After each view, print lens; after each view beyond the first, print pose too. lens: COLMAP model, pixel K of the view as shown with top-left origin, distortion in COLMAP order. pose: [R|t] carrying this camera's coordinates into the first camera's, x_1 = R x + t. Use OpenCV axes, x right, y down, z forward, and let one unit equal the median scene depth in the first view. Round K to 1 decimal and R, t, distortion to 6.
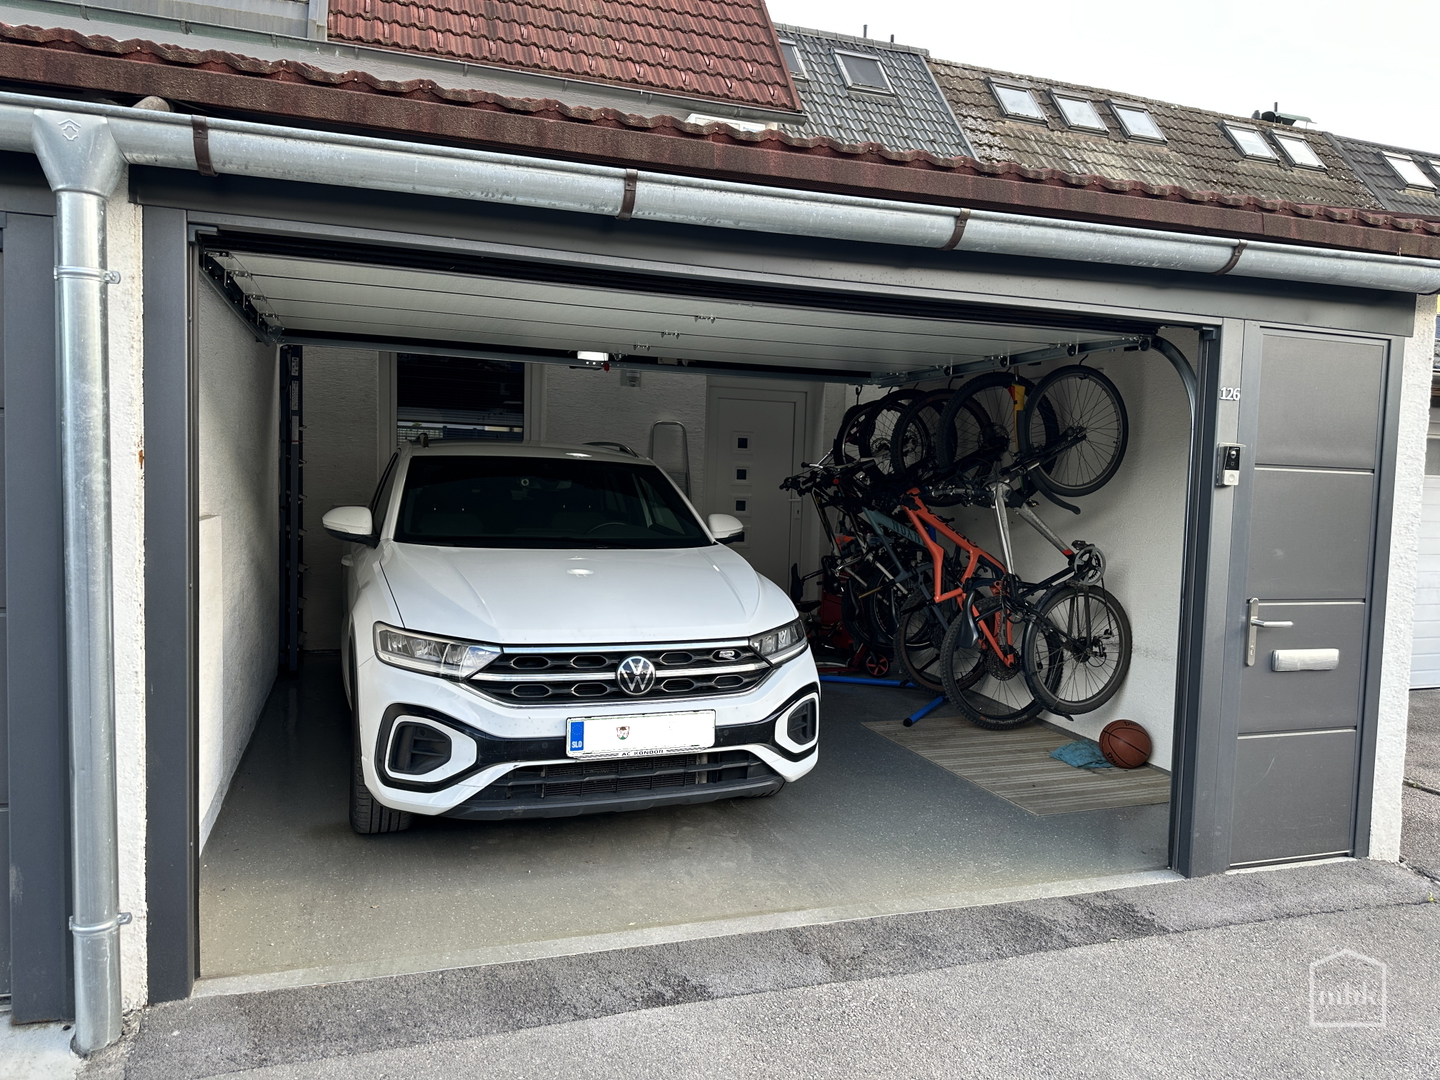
lens RADIAL K [[1015.4, 0, 720.0], [0, 1015.4, 540.0], [0, 0, 1]] dist [0.073588, -0.073798]
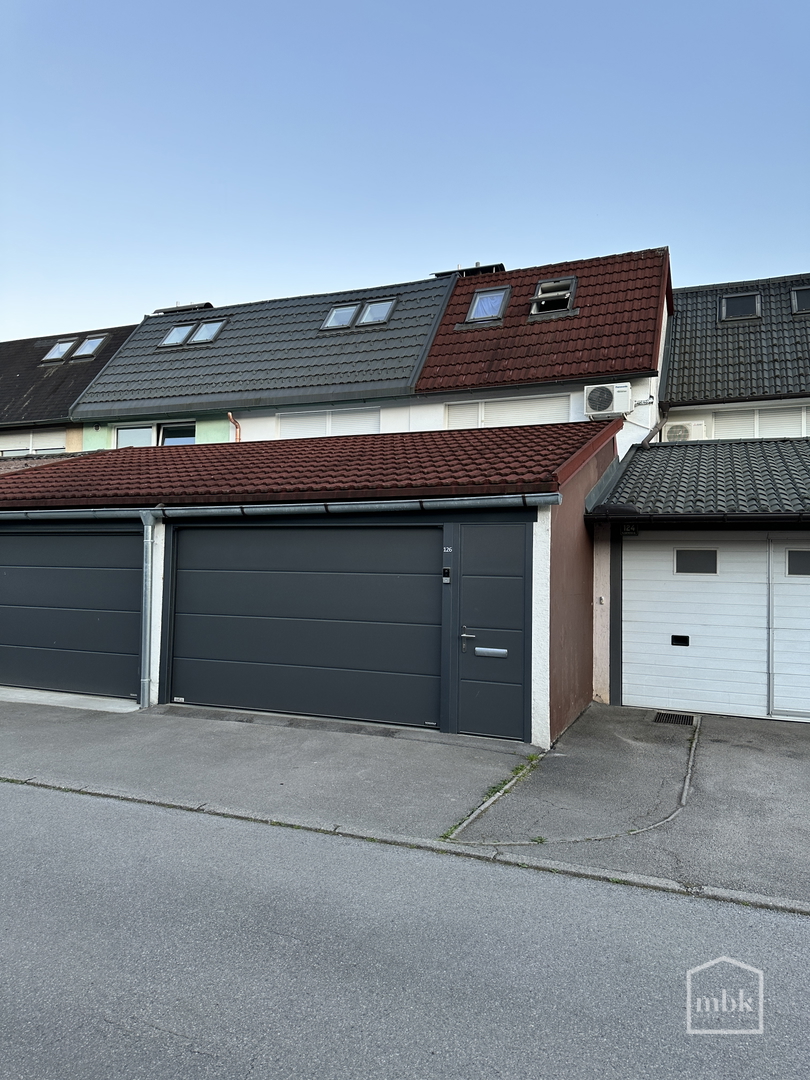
lens RADIAL K [[761.6, 0, 405.0], [0, 761.6, 540.0], [0, 0, 1]] dist [0.073588, -0.073798]
pose [[0.738383, -0.043192, -0.672997, 2.361914], [-0.035403, 0.994088, -0.102642, 0.059469], [0.673451, 0.099615, 0.732489, -0.734322]]
